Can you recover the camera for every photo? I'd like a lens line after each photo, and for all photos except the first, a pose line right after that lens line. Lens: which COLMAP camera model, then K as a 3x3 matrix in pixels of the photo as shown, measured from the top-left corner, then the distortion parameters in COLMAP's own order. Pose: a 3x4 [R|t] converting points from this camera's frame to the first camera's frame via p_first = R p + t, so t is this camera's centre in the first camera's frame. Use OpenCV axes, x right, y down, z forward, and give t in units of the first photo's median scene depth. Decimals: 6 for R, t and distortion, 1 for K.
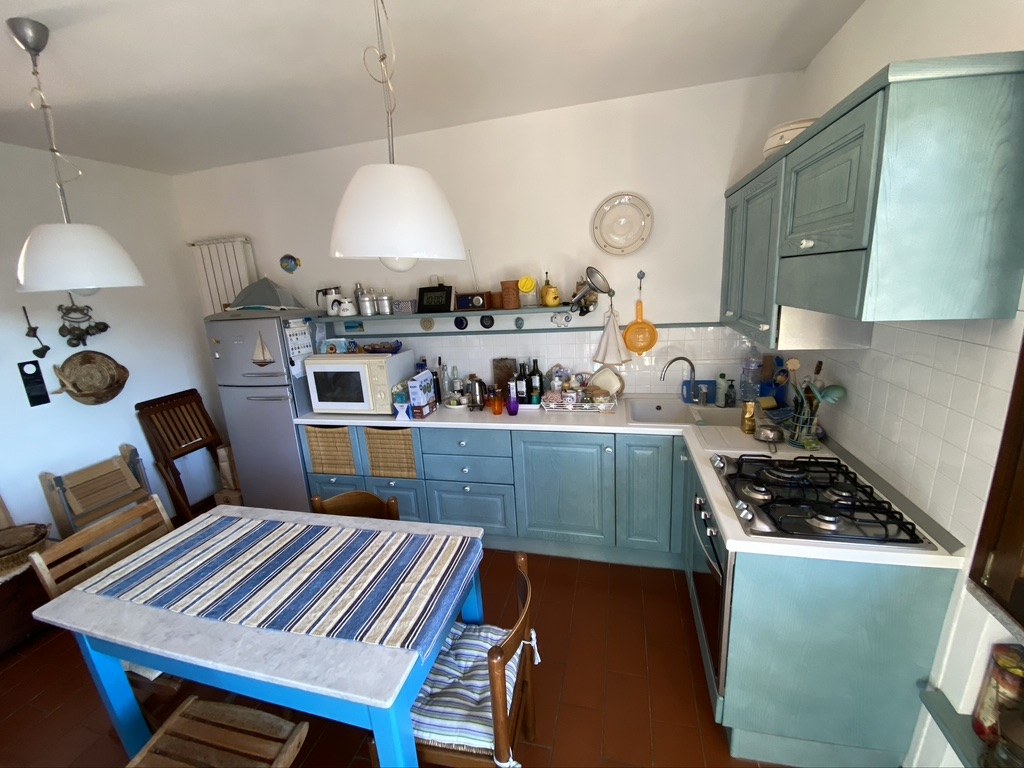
lens RADIAL K [[410.8, 0, 512.0], [0, 410.8, 384.0], [0, 0, 1]] dist [0.029745, -0.026077]
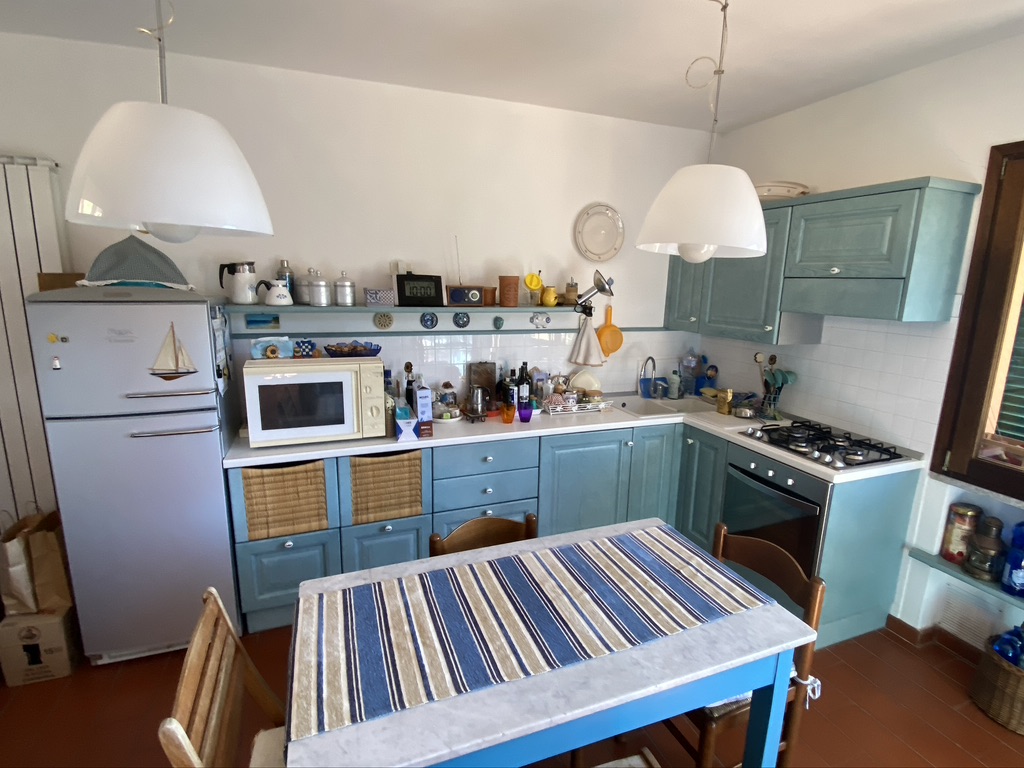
lens RADIAL K [[493.3, 0, 512.0], [0, 493.3, 384.0], [0, 0, 1]] dist [0.038242, -0.033217]
pose [[0.814807, -0.039828, 0.578362, -0.642840], [0.068262, 0.997289, -0.027492, 0.019382], [-0.575699, 0.061881, 0.815317, 0.114661]]
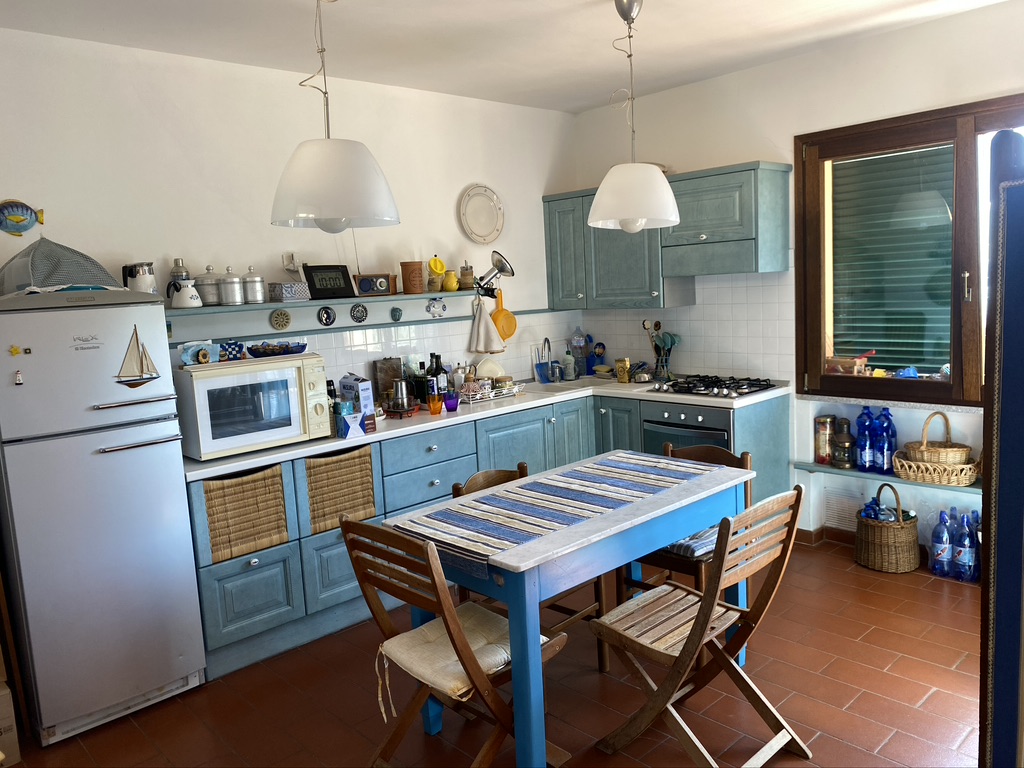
lens RADIAL K [[764.3, 0, 509.6], [0, 764.3, 380.5], [0, 0, 1]] dist [0.100105, -0.172202]
pose [[0.542449, -0.077229, 0.836531, -1.260465], [0.221826, 0.973592, -0.053960, 0.124943], [-0.810273, 0.214835, 0.545256, 0.003973]]
